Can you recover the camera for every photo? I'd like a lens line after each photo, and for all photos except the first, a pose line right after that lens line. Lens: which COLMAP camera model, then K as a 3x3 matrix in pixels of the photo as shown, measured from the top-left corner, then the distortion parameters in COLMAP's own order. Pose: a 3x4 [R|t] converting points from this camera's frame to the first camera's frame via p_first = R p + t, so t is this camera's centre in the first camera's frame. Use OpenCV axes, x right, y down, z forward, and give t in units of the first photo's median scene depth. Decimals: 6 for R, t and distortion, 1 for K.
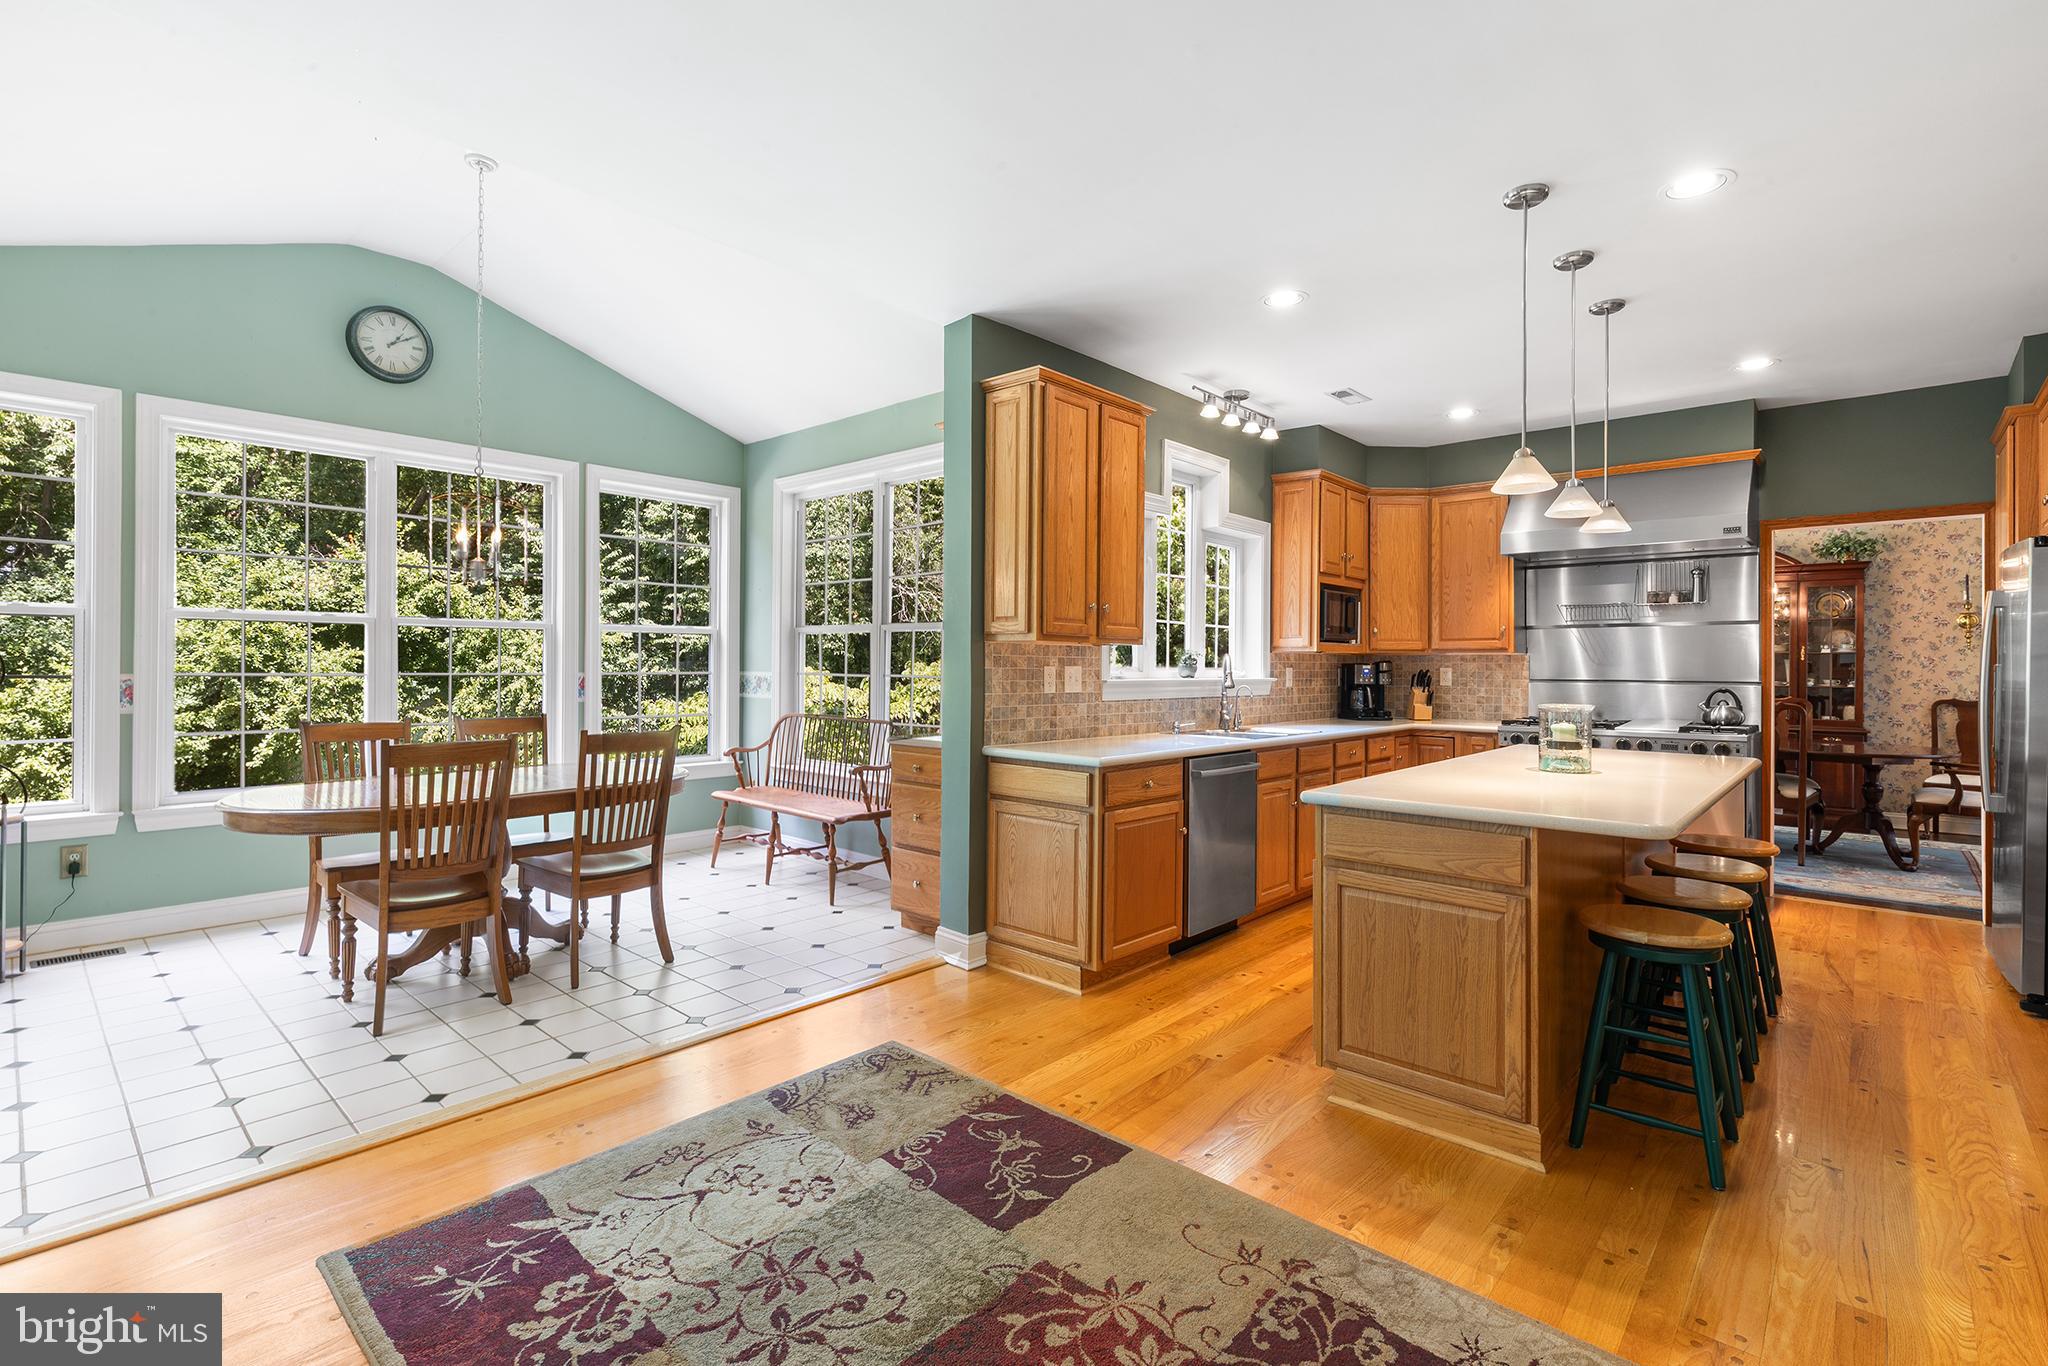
lens RADIAL K [[915.8, 0, 1028.3], [0, 915.8, 665.6], [0, 0, 1]] dist [0.005658, -0.002282]
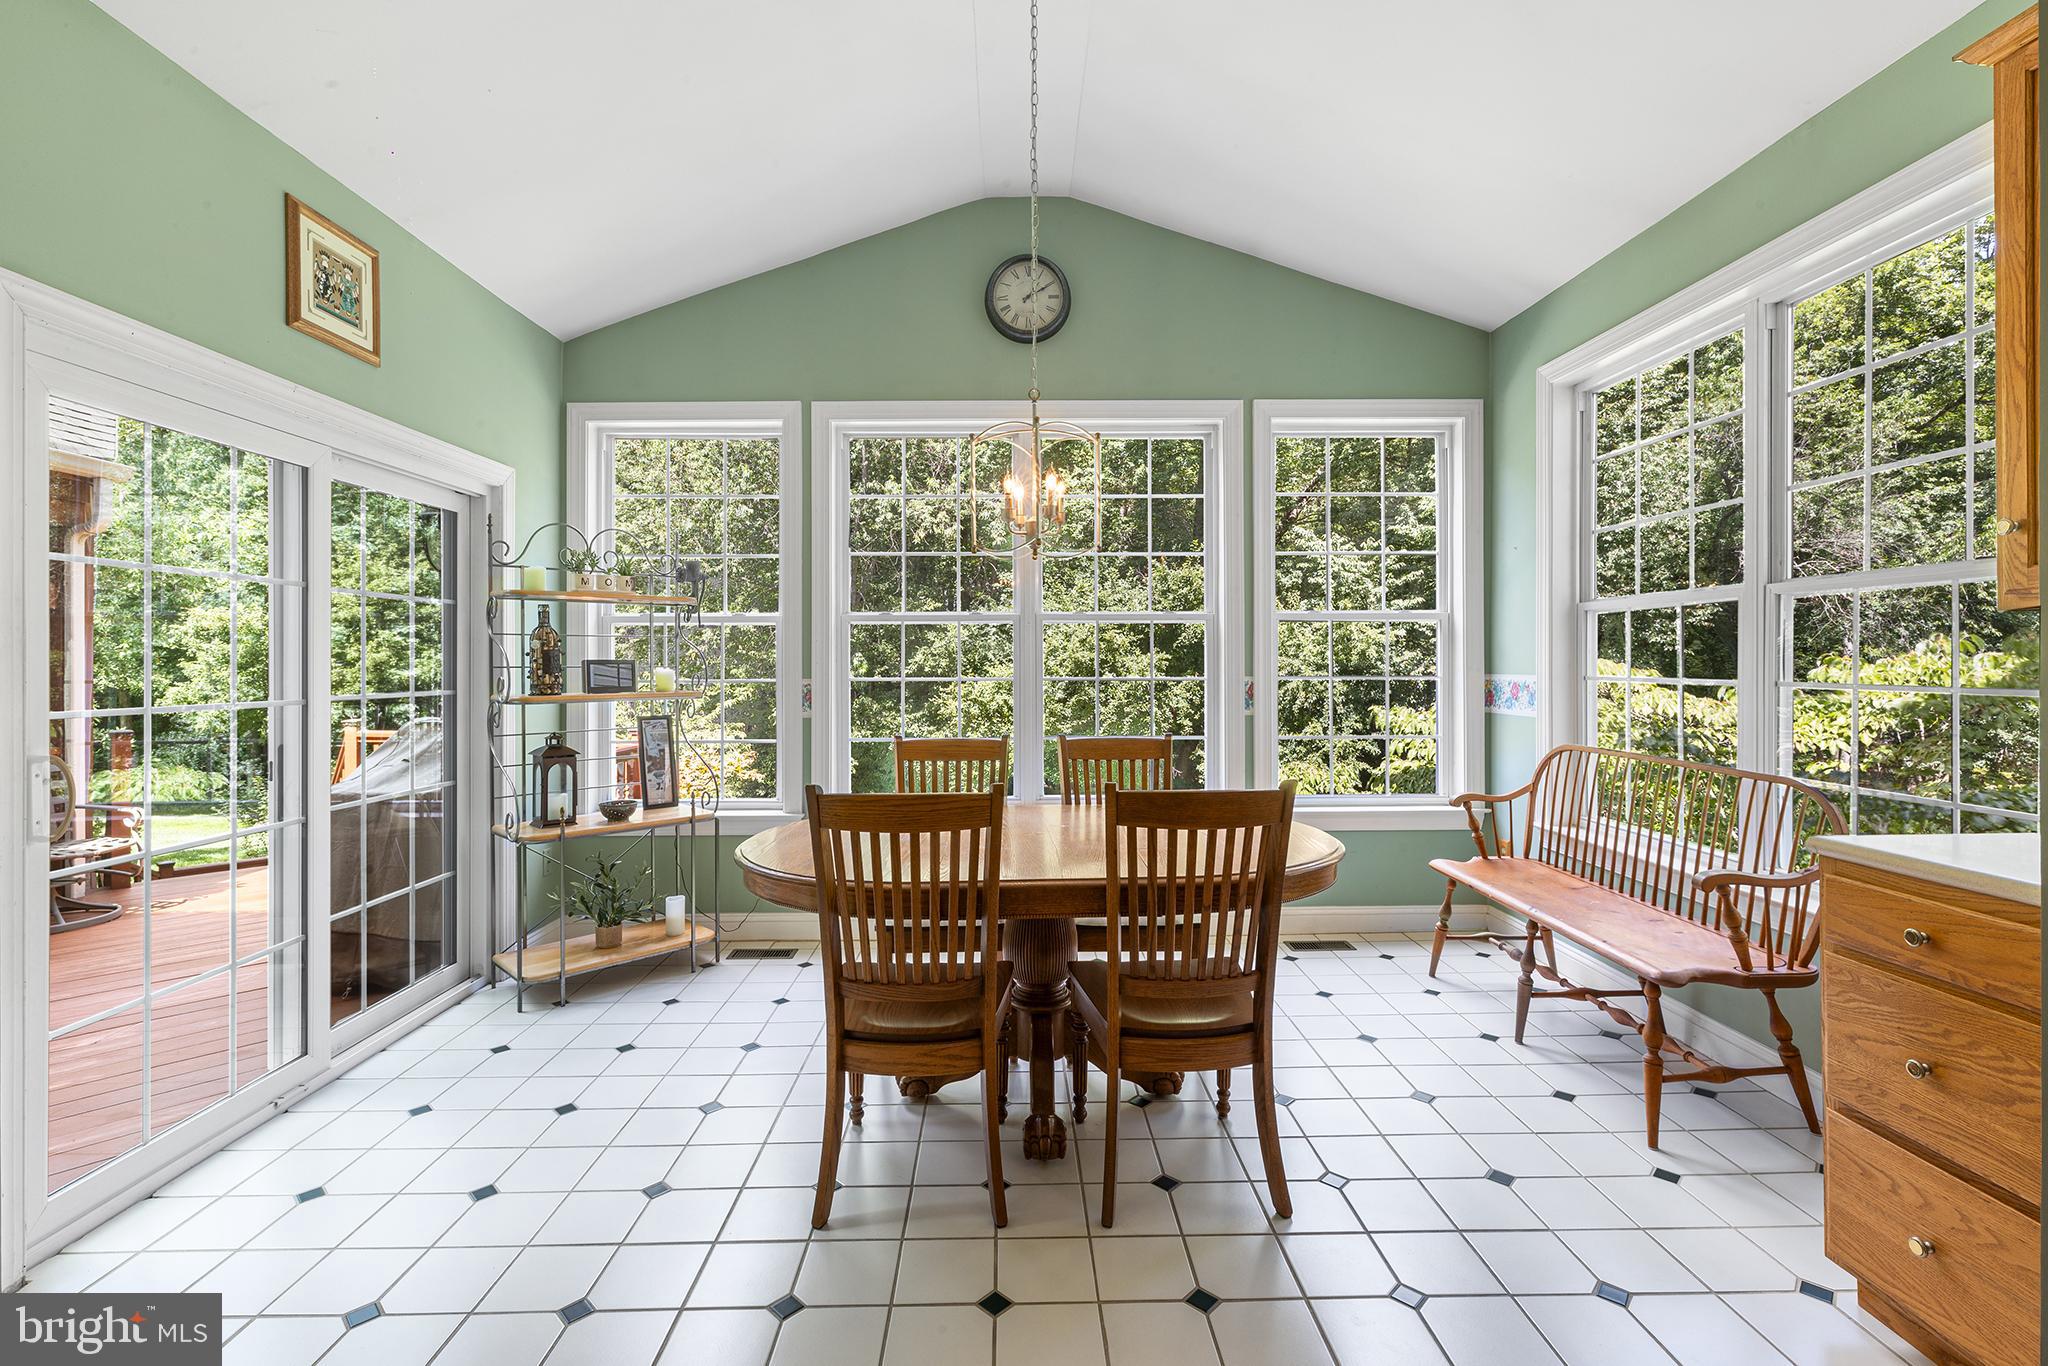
lens RADIAL K [[912.5, 0, 978.2], [0, 912.5, 662.3], [0, 0, 1]] dist [0.004057, -0.000106]
pose [[0.657015, -0.010119, -0.753809, -0.063800], [0.007938, 0.999947, -0.006504, -0.000992], [0.753835, -0.001710, 0.657061, 0.326285]]
